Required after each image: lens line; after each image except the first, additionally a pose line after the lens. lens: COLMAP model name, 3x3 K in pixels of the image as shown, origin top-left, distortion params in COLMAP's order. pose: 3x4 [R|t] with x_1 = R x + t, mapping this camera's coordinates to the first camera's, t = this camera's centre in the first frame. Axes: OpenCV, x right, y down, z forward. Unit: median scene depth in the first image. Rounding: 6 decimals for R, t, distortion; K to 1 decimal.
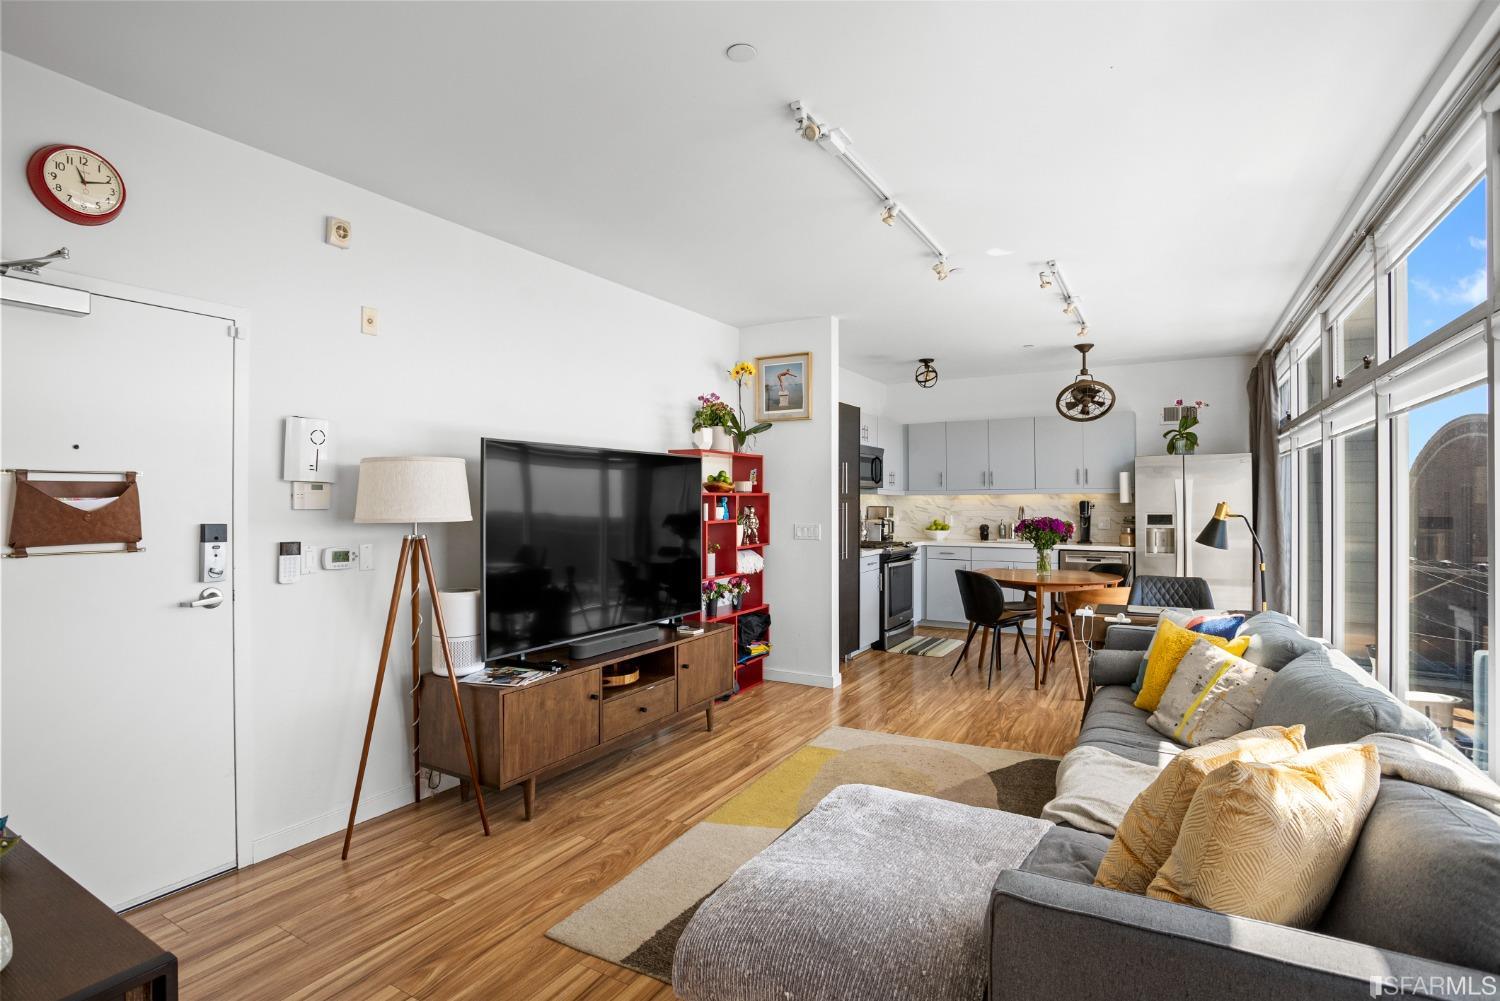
lens RADIAL K [[740.3, 0, 741.3], [0, 740.3, 497.5], [0, 0, 1]] dist [-0.074301, 0.031615]
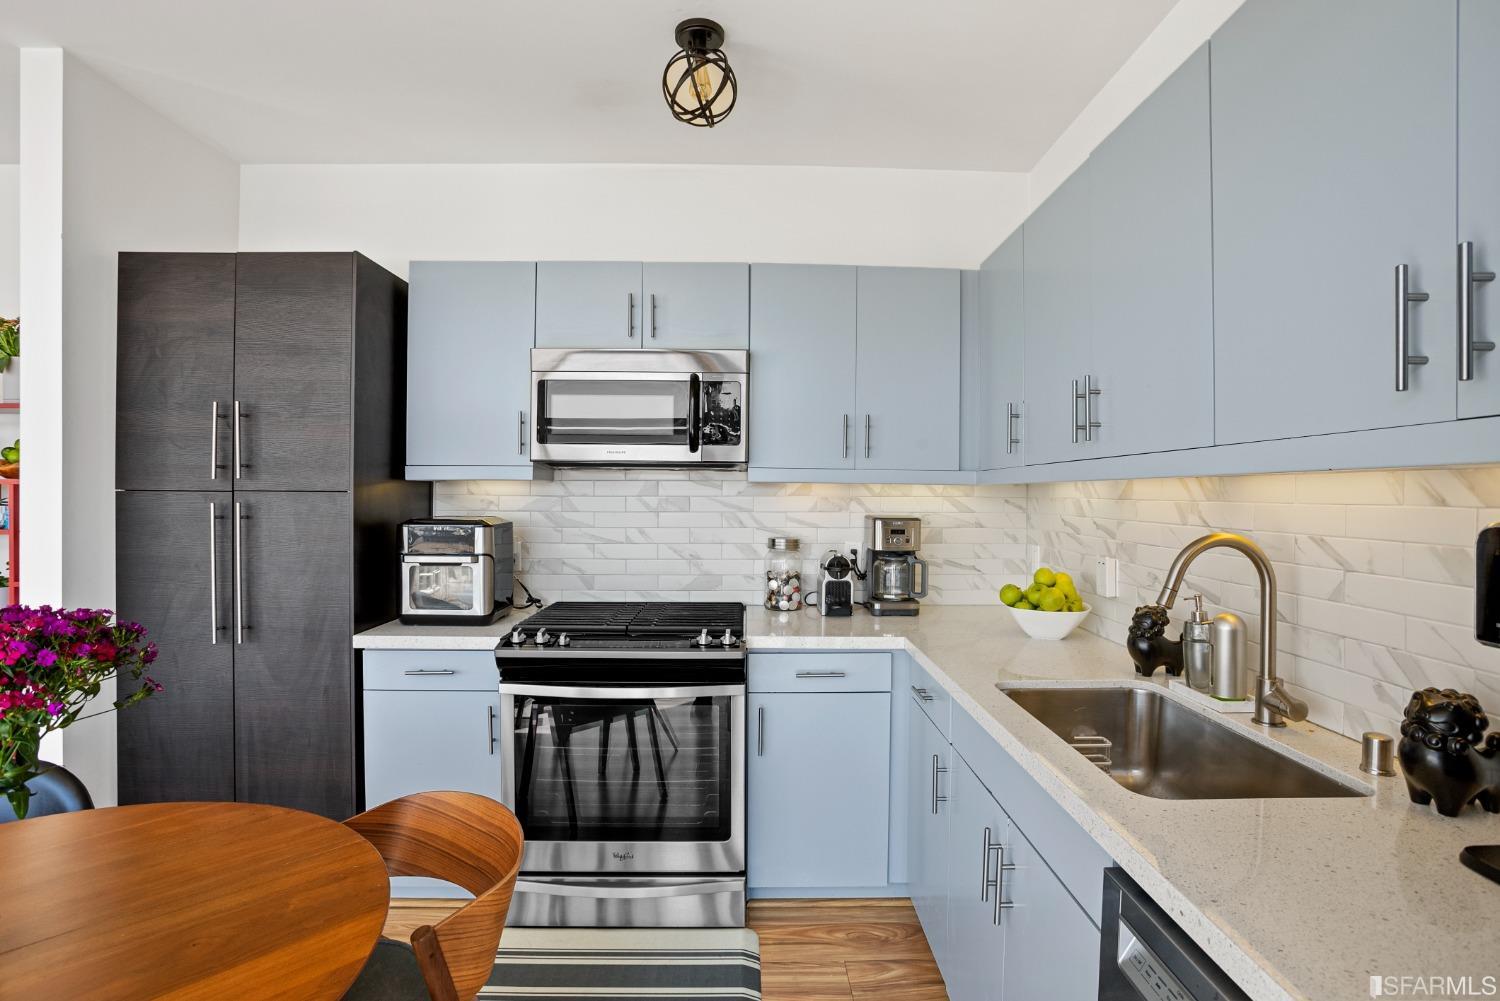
lens RADIAL K [[751.2, 0, 757.3], [0, 751.2, 496.8], [0, 0, 1]] dist [-0.071355, 0.035718]
pose [[0.531005, 0.010004, -0.847310, 0.577063], [-0.004382, 0.999949, 0.009060, -0.000533], [0.847358, -0.001098, 0.531021, 0.956185]]
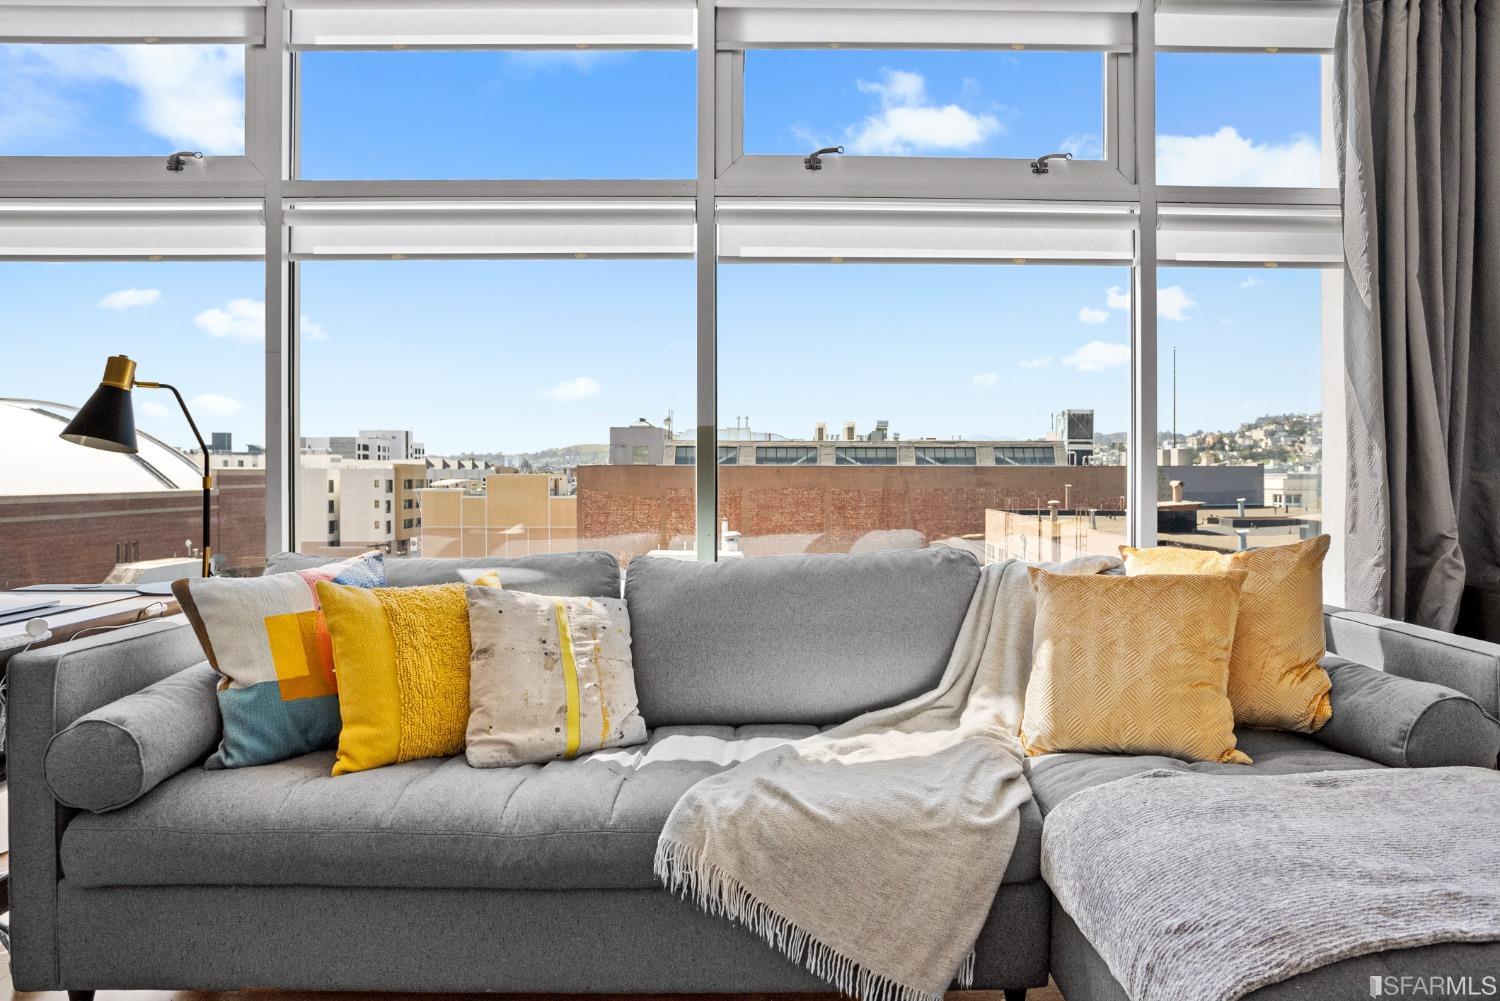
lens RADIAL K [[912.3, 0, 792.9], [0, 912.3, 494.3], [0, 0, 1]] dist [-0.050251, 0.003136]
pose [[-0.517571, -0.019911, 0.855409, -0.044347], [-0.002655, 0.999762, 0.021664, 0.048193], [-0.855636, 0.008942, -0.517501, 0.517245]]
